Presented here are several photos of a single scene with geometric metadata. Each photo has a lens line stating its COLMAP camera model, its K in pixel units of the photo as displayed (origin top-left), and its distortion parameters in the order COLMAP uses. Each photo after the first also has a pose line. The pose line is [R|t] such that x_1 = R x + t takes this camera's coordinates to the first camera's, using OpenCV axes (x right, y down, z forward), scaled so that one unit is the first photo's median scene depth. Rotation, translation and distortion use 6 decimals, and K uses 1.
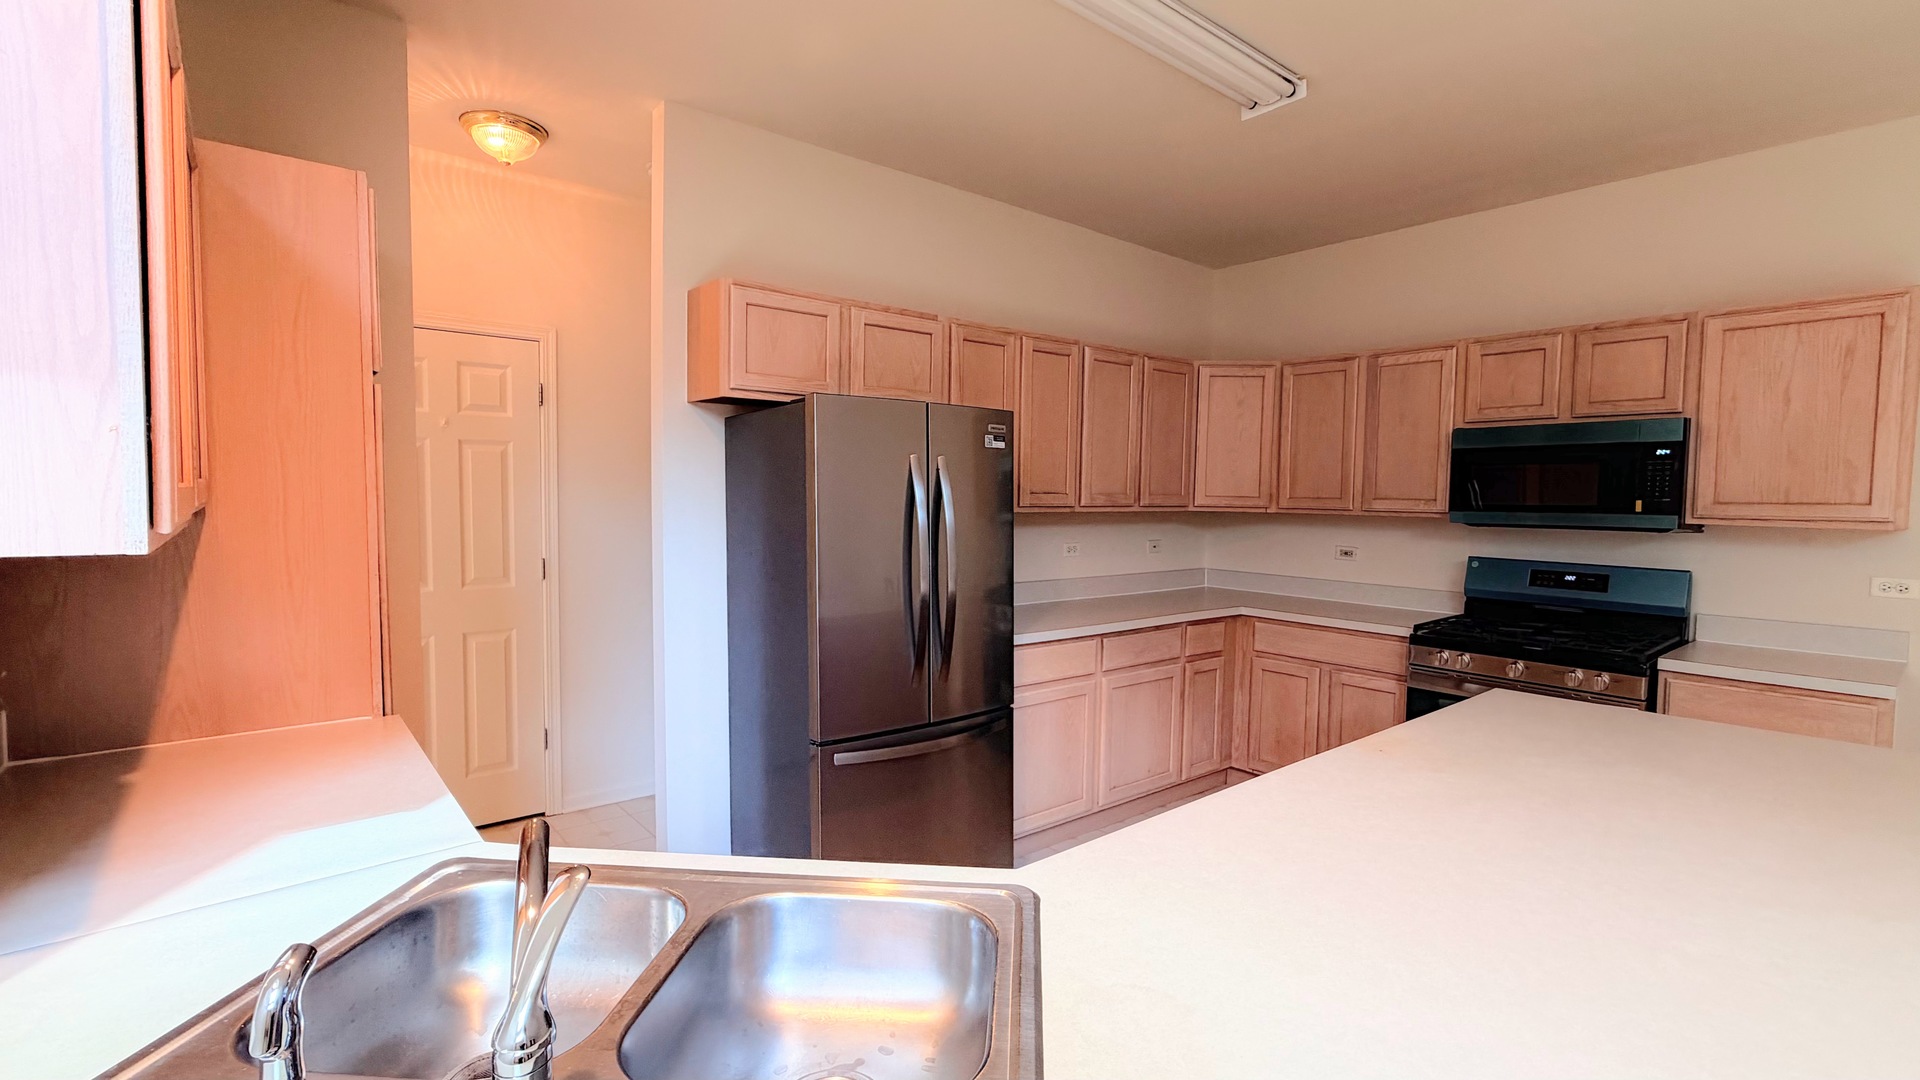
lens RADIAL K [[831.2, 0, 961.9], [0, 831.2, 541.5], [0, 0, 1]] dist [0.001981, 0.000081]
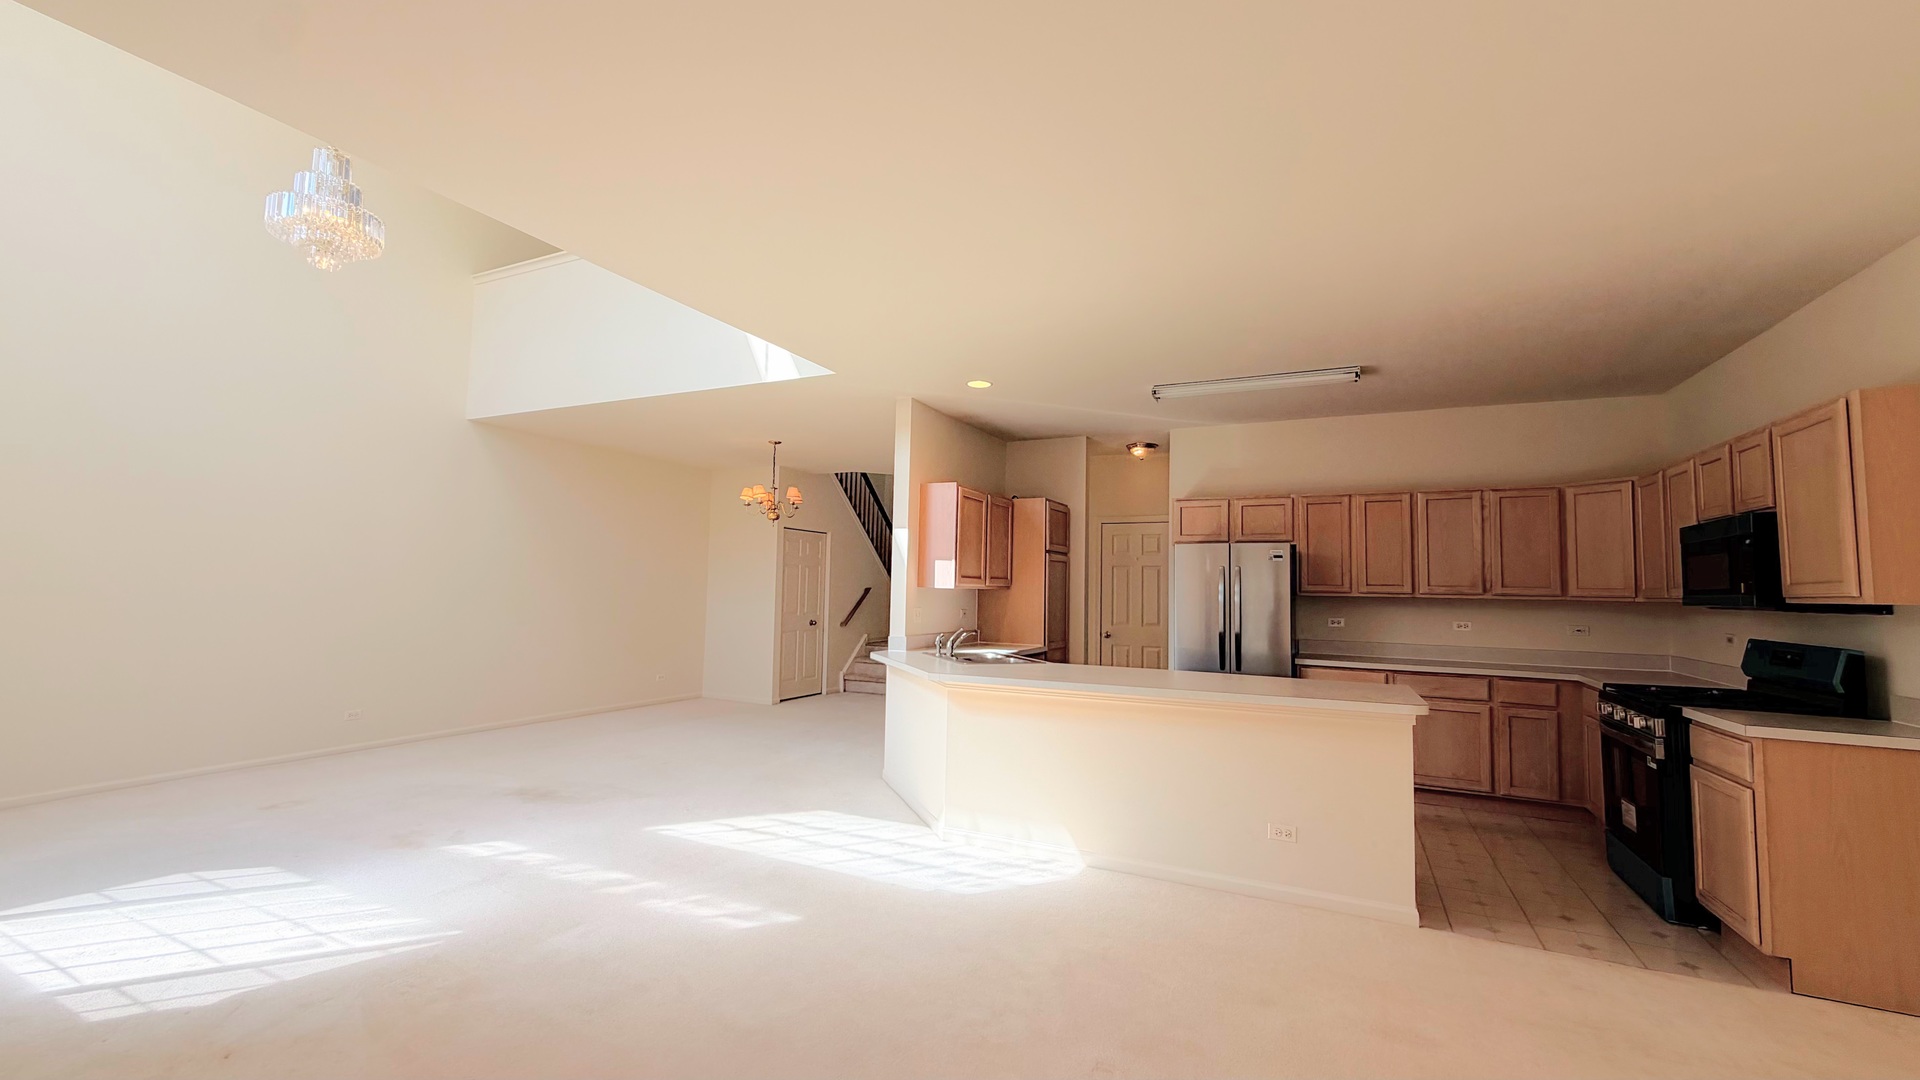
lens RADIAL K [[761.1, 0, 960.5], [0, 761.1, 538.0], [0, 0, 1]] dist [0.000732, 0.000095]
pose [[0.423284, -0.066239, -0.903572, 1.100335], [-0.067738, 0.992219, -0.104469, 0.062209], [0.903461, 0.105426, 0.415504, -0.388840]]
